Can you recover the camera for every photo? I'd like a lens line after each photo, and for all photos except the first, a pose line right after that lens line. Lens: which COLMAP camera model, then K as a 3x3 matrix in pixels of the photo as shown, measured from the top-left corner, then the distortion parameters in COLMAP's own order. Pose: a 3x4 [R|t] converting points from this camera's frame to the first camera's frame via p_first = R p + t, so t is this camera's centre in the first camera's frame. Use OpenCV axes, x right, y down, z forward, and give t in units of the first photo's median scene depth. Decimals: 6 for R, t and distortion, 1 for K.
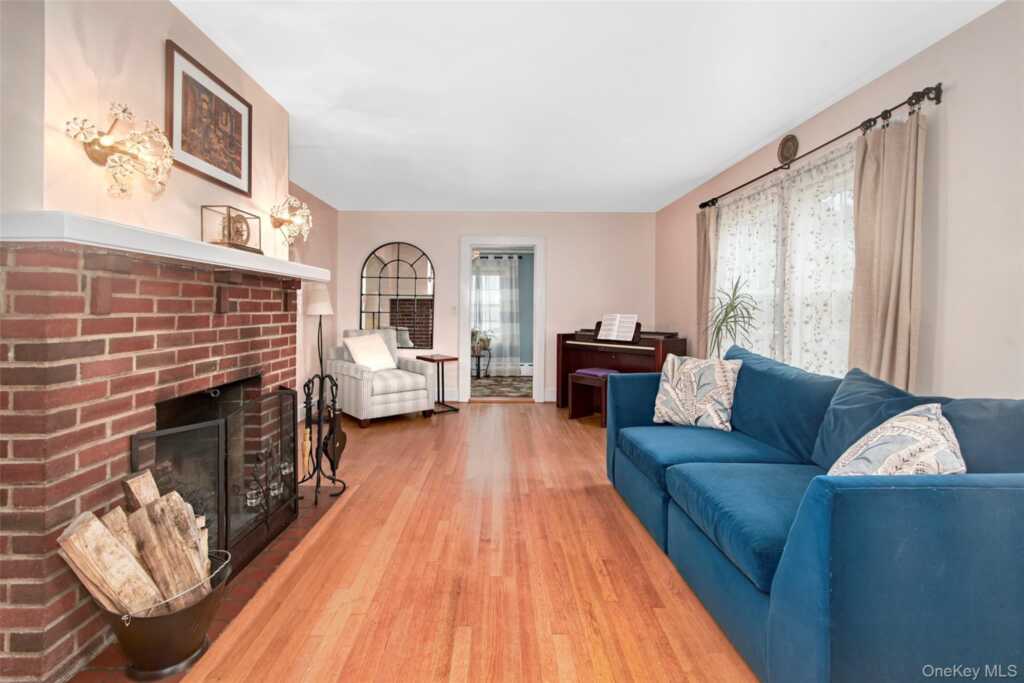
lens RADIAL K [[462.5, 0, 513.4], [0, 462.5, 313.5], [0, 0, 1]] dist [-0.000941, -0.000418]
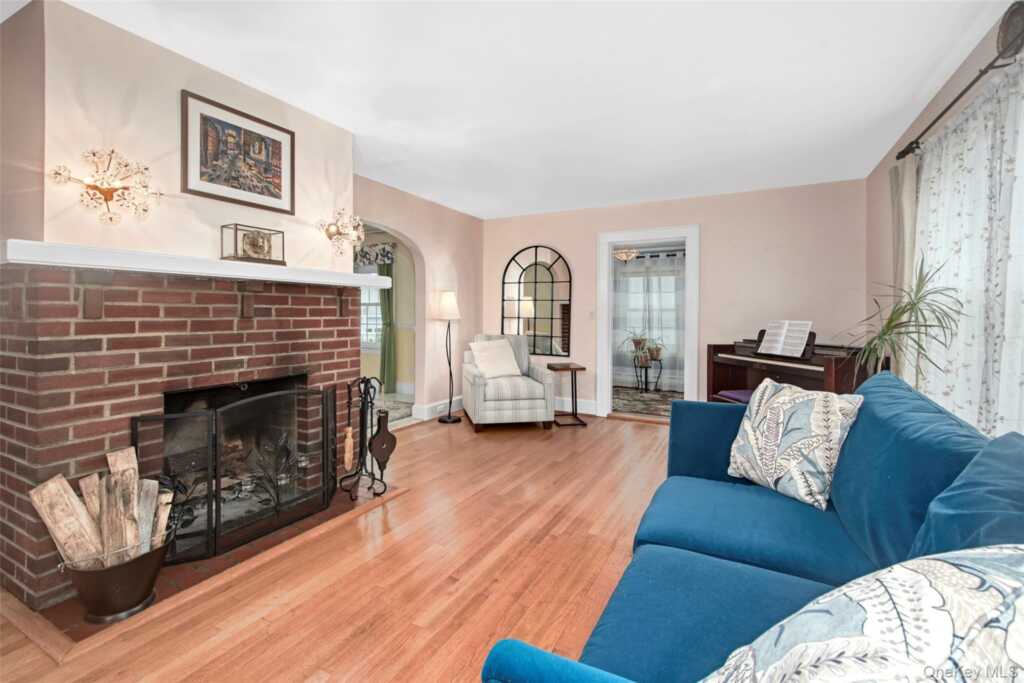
lens RADIAL K [[467.3, 0, 505.7], [0, 467.3, 318.0], [0, 0, 1]] dist [-0.000577, -0.000126]
pose [[0.873816, 0.001530, -0.486253, 0.420767], [-0.002651, 0.999995, -0.001616, -0.000462], [0.486249, 0.002701, 0.873816, 0.256636]]
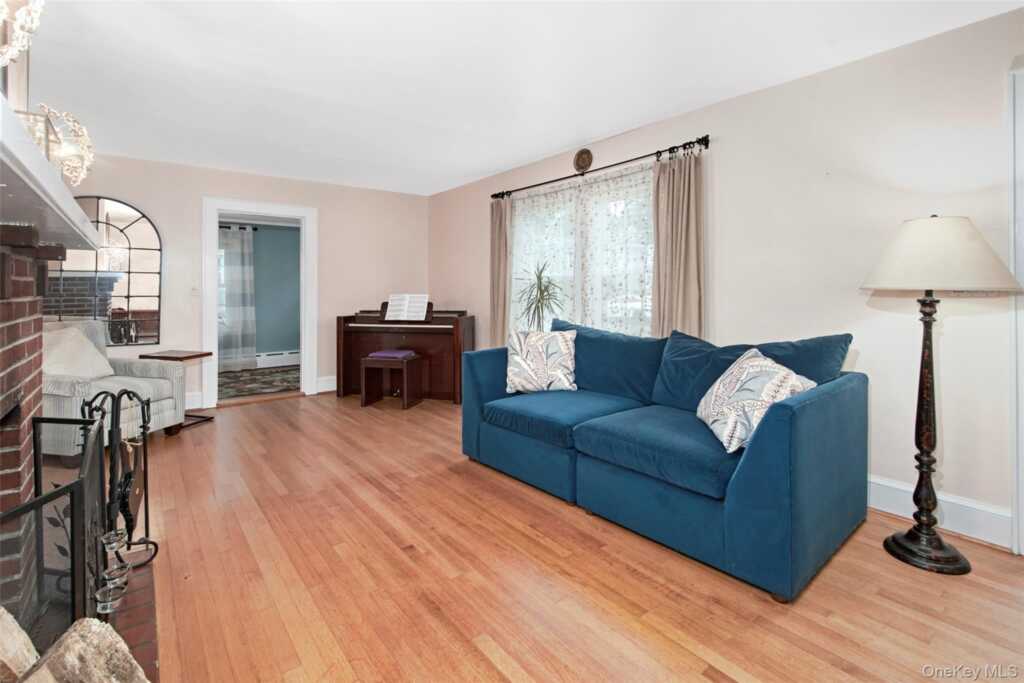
lens RADIAL K [[459.2, 0, 509.4], [0, 459.2, 296.6], [0, 0, 1]] dist [0.001600, 0.000133]
pose [[0.803935, -0.015568, 0.594513, -0.393384], [0.011658, 0.999878, 0.010419, -0.002771], [-0.594603, -0.001445, 0.804018, 0.154749]]
